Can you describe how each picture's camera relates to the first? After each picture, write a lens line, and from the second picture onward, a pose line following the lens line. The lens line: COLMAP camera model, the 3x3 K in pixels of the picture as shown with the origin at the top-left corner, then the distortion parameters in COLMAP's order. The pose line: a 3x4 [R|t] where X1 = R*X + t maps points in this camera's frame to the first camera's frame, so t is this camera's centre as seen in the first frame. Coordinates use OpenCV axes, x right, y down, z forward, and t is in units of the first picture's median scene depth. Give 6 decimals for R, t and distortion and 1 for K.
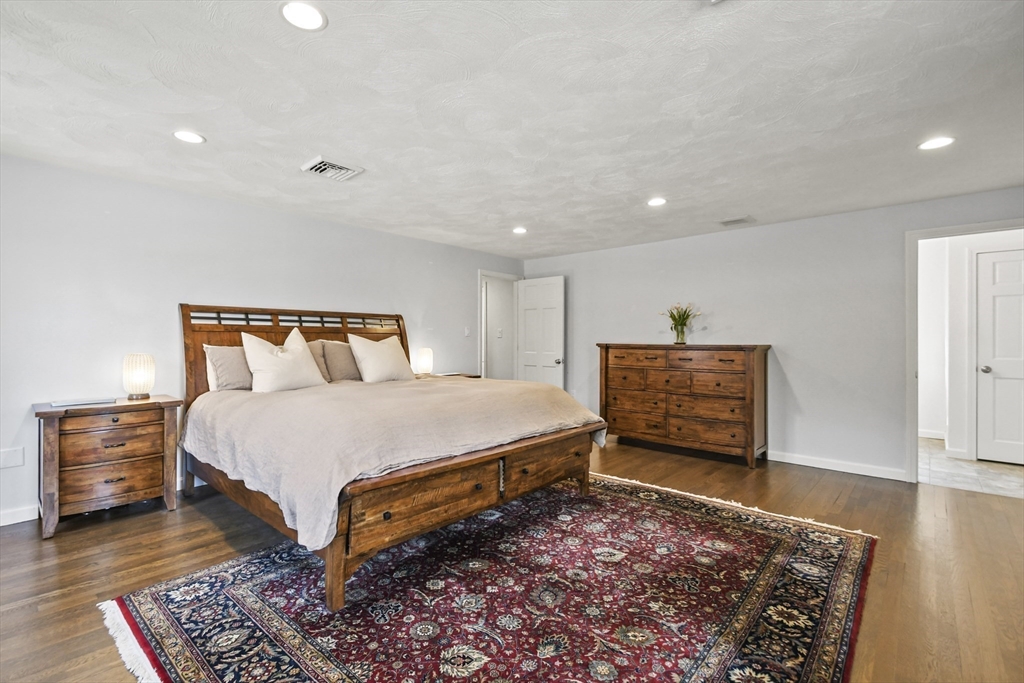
lens RADIAL K [[463.7, 0, 503.1], [0, 463.7, 346.3], [0, 0, 1]] dist [0.013948, -0.000385]
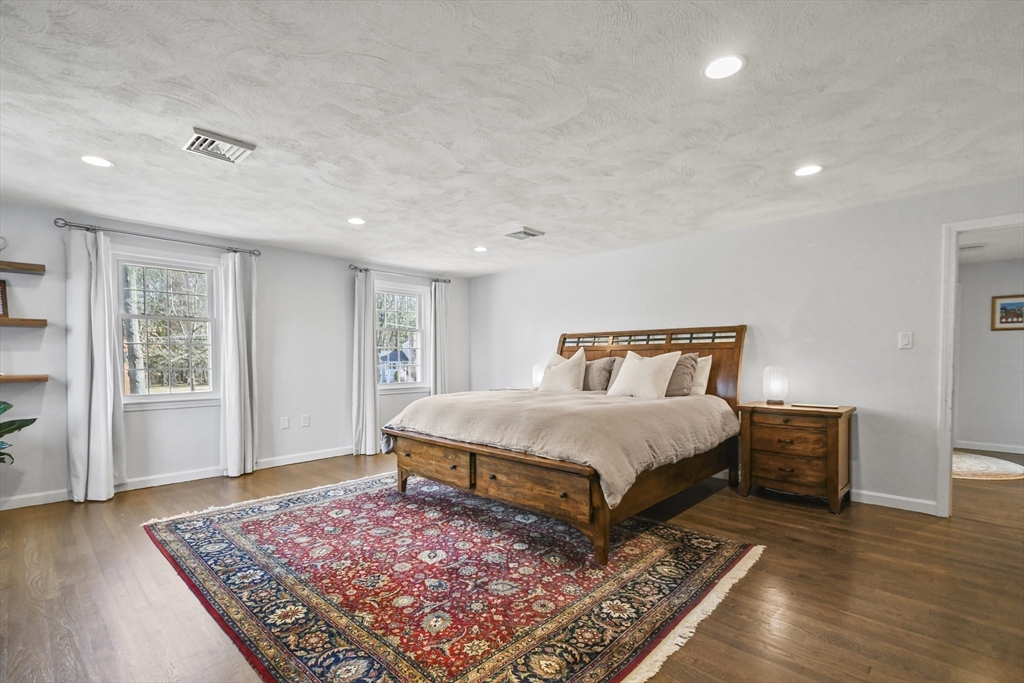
lens RADIAL K [[463.7, 0, 503.1], [0, 463.7, 346.3], [0, 0, 1]] dist [0.013948, -0.000385]
pose [[-0.029134, -0.030396, -0.999113, 1.406100], [-0.021412, 0.999327, -0.029778, -0.013368], [0.999346, 0.020525, -0.029765, 1.264040]]
